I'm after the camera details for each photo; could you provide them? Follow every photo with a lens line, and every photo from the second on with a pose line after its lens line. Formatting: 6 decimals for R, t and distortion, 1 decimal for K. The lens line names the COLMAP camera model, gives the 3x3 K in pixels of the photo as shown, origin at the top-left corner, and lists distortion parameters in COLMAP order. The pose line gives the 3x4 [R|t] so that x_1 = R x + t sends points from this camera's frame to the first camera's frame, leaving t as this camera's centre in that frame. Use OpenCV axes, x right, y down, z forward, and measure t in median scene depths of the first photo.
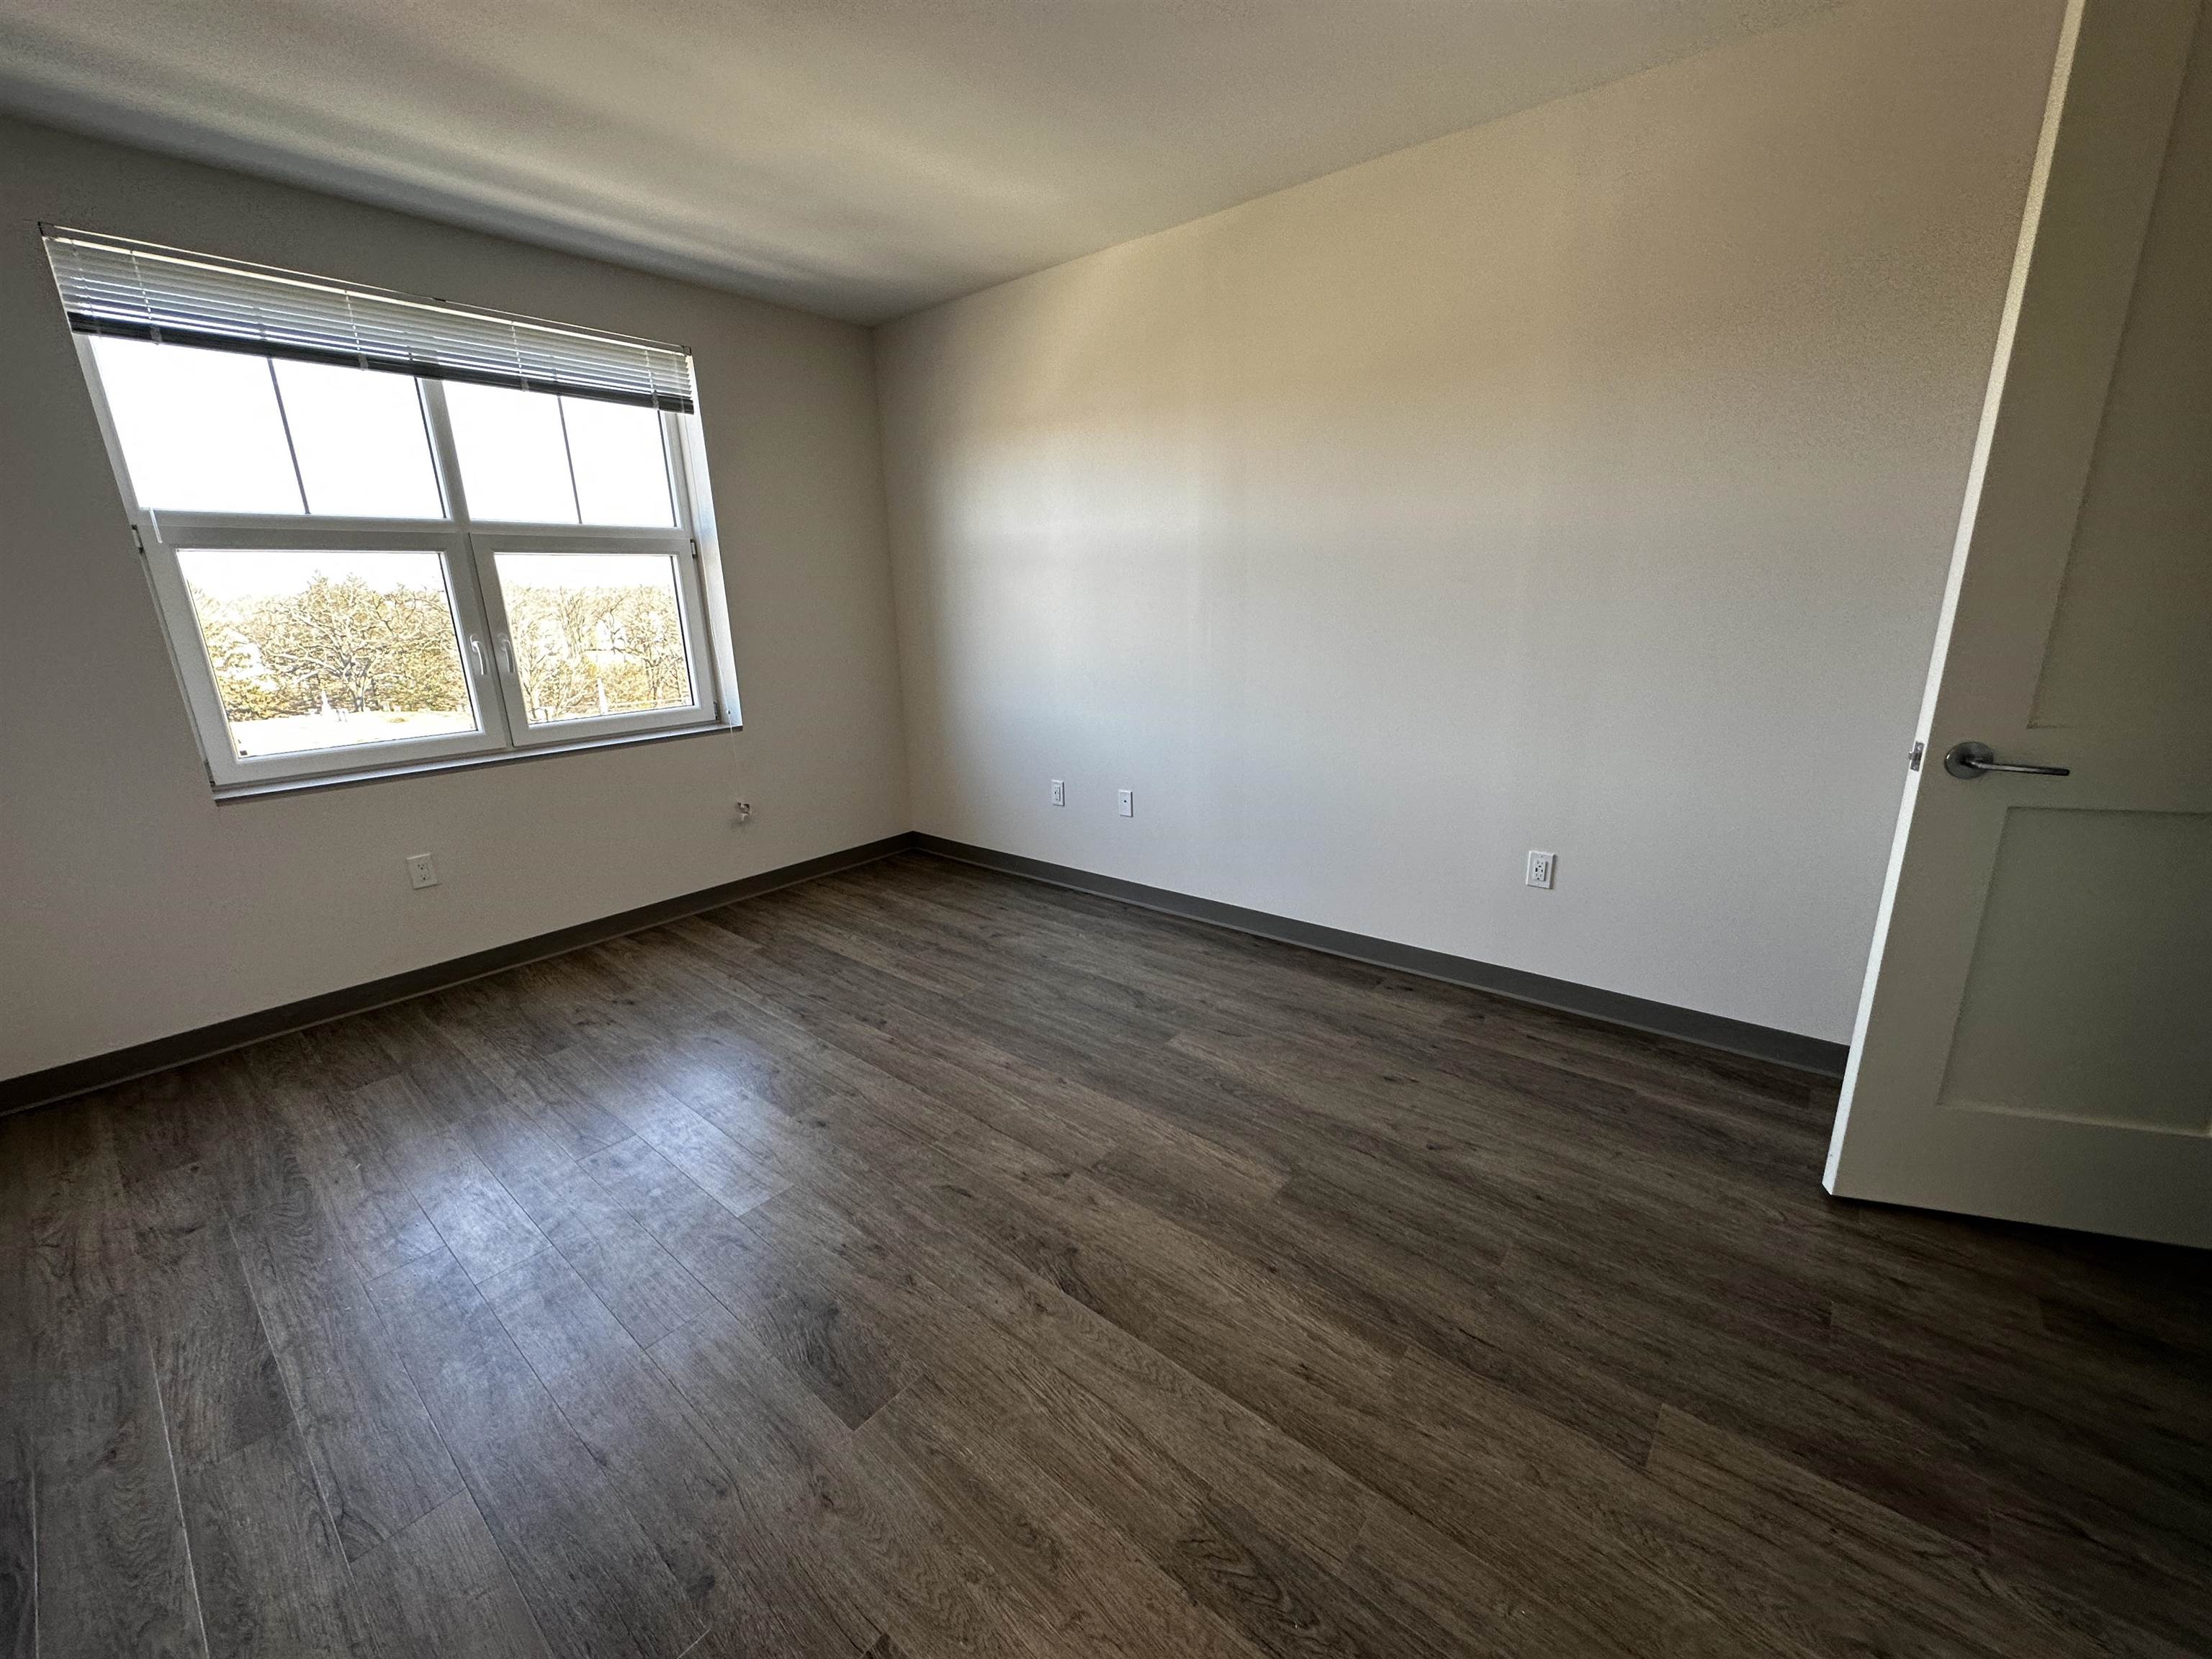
lens RADIAL K [[885.9, 0, 1106.0], [0, 885.9, 829.5], [0, 0, 1]] dist [-0.002222, 0.000526]
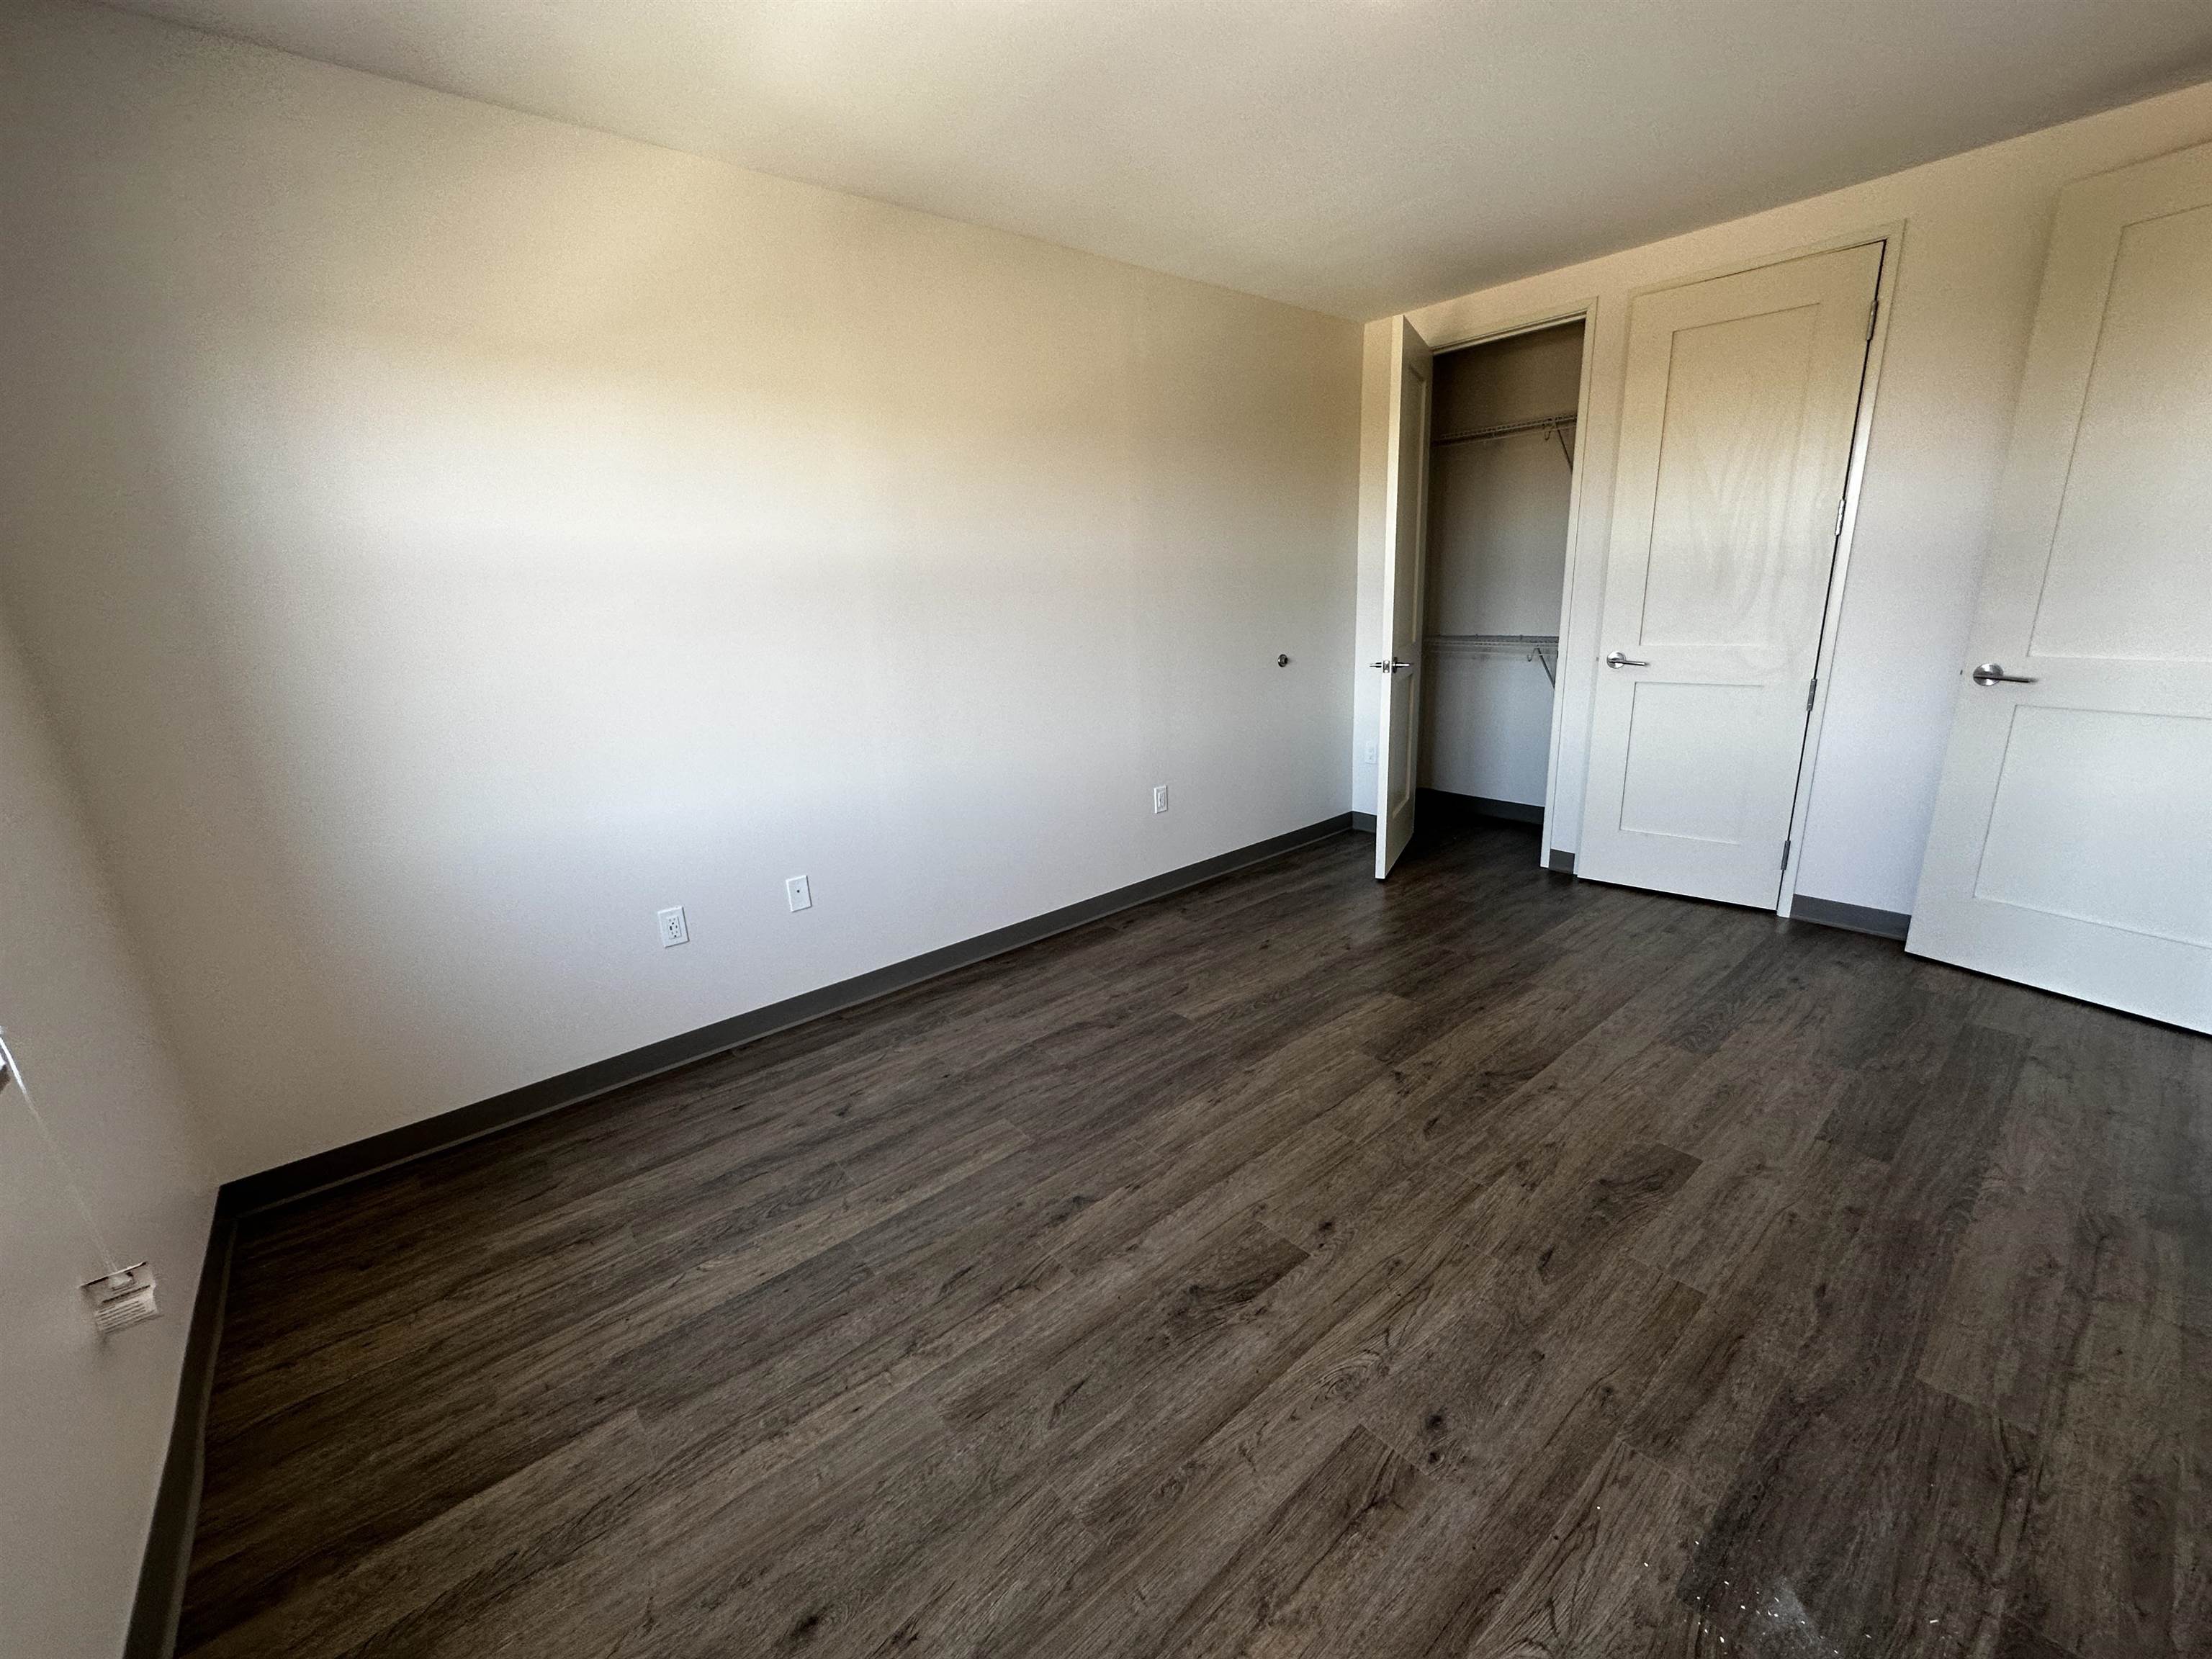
lens RADIAL K [[885.9, 0, 1106.0], [0, 885.9, 829.5], [0, 0, 1]] dist [-0.002222, 0.000526]
pose [[0.178068, -0.242578, 0.953650, -0.791673], [0.299666, 0.936474, 0.182255, -0.172780], [-0.937279, 0.253323, 0.239448, 0.669408]]
